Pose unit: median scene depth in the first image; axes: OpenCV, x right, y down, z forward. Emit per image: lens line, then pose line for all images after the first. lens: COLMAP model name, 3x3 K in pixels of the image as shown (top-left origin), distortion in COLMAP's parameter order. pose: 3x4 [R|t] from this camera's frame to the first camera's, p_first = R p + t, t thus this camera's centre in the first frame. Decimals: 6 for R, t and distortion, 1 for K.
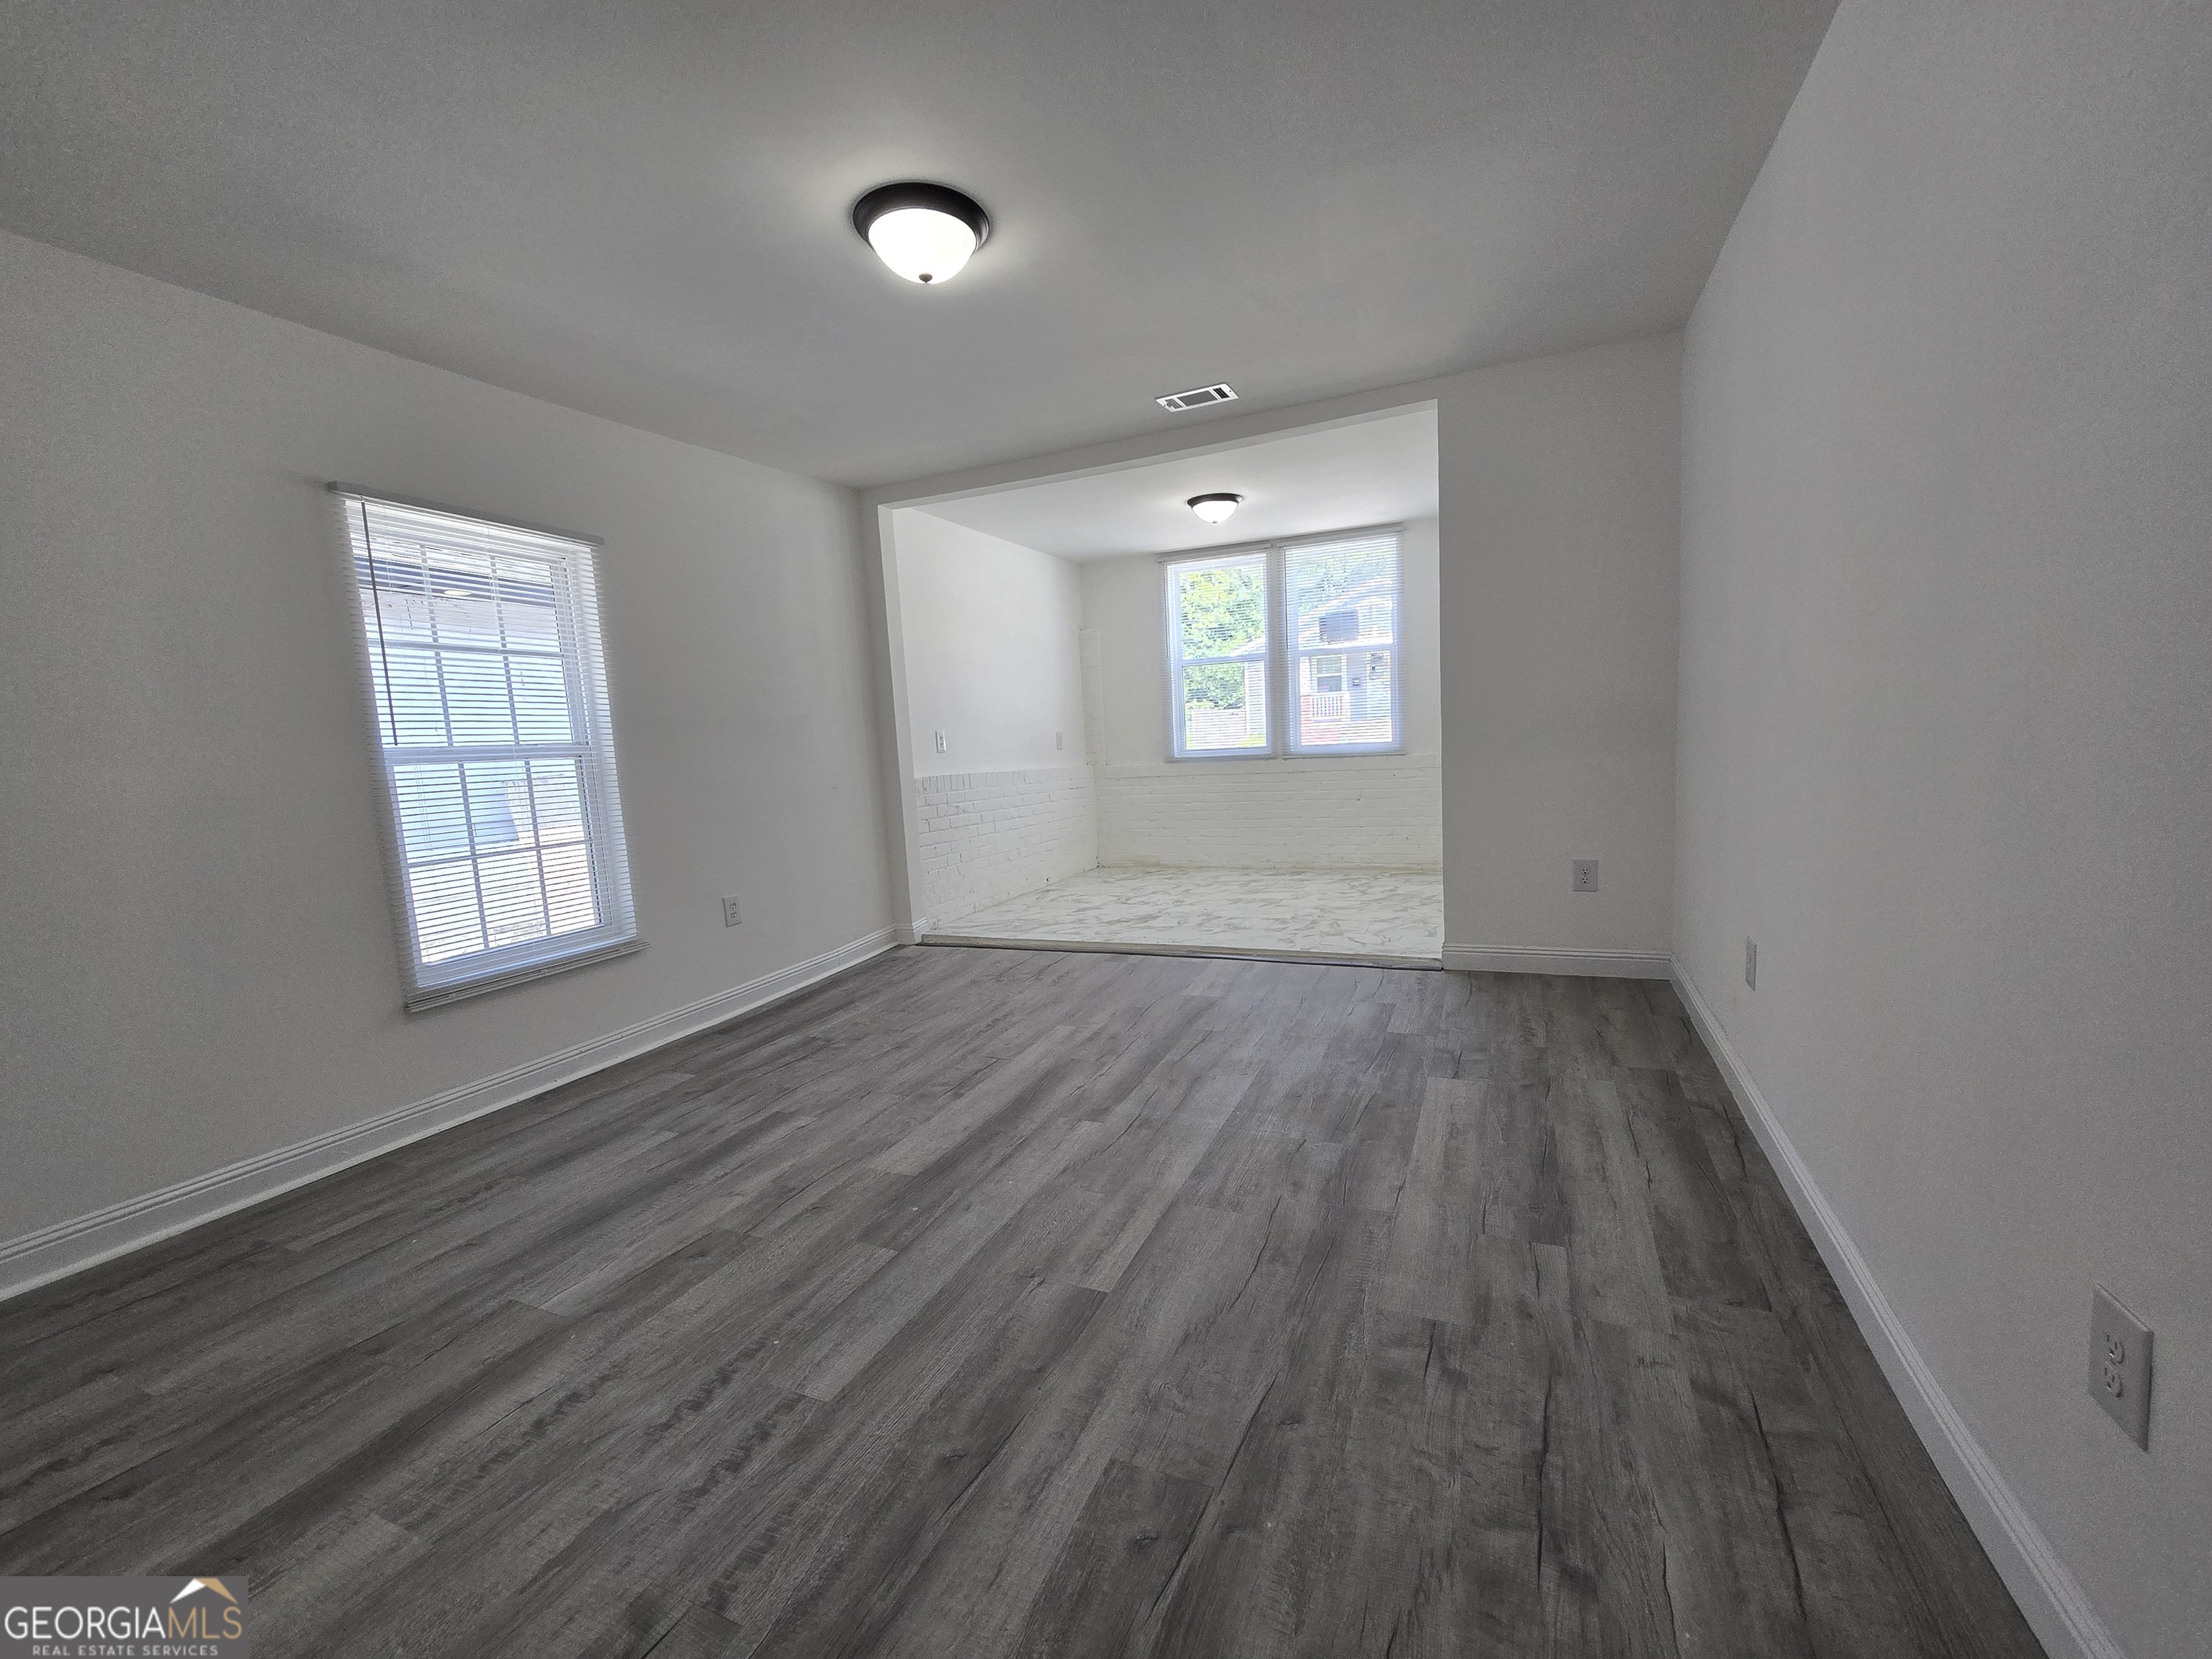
lens RADIAL K [[912.0, 0, 1113.3], [0, 912.0, 837.0], [0, 0, 1]] dist [-0.004568, -0.000947]
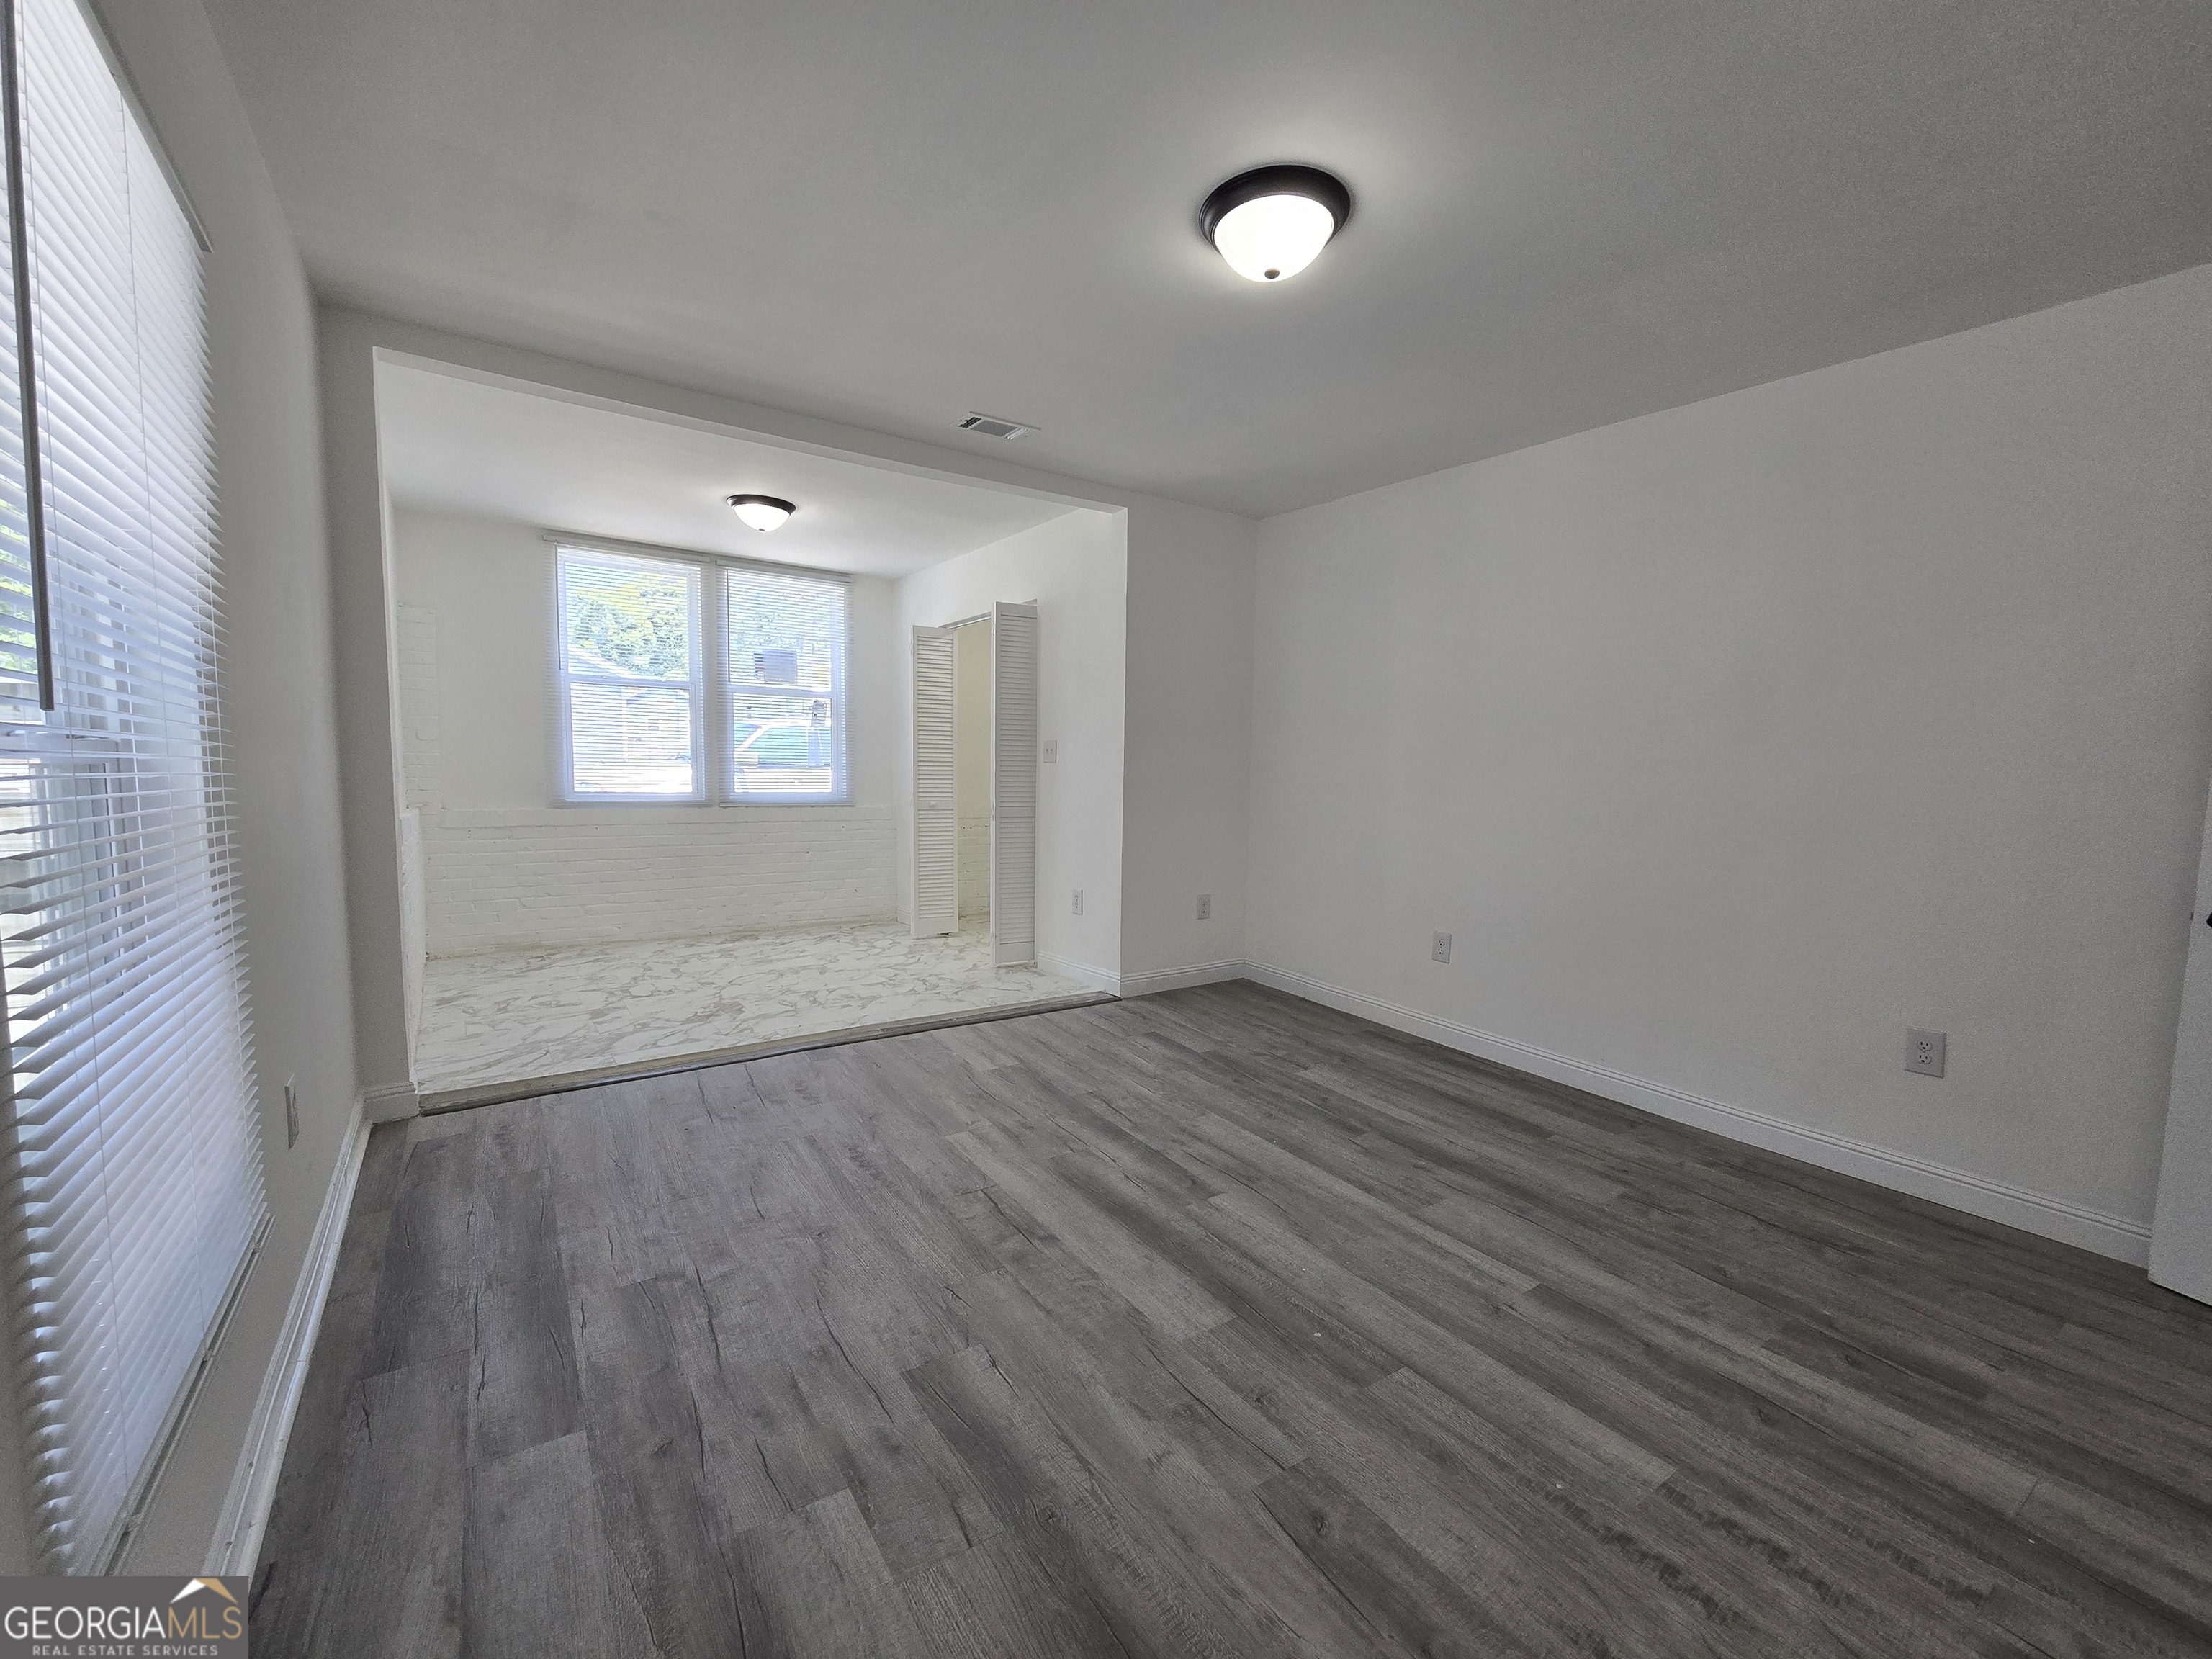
lens RADIAL K [[912.0, 0, 1111.8], [0, 912.0, 830.5], [0, 0, 1]] dist [-0.004568, -0.000947]
pose [[0.521688, 0.004016, 0.853127, -0.800688], [0.051356, 0.998028, -0.036102, -0.030211], [-0.851589, 0.062647, 0.520453, 0.532123]]
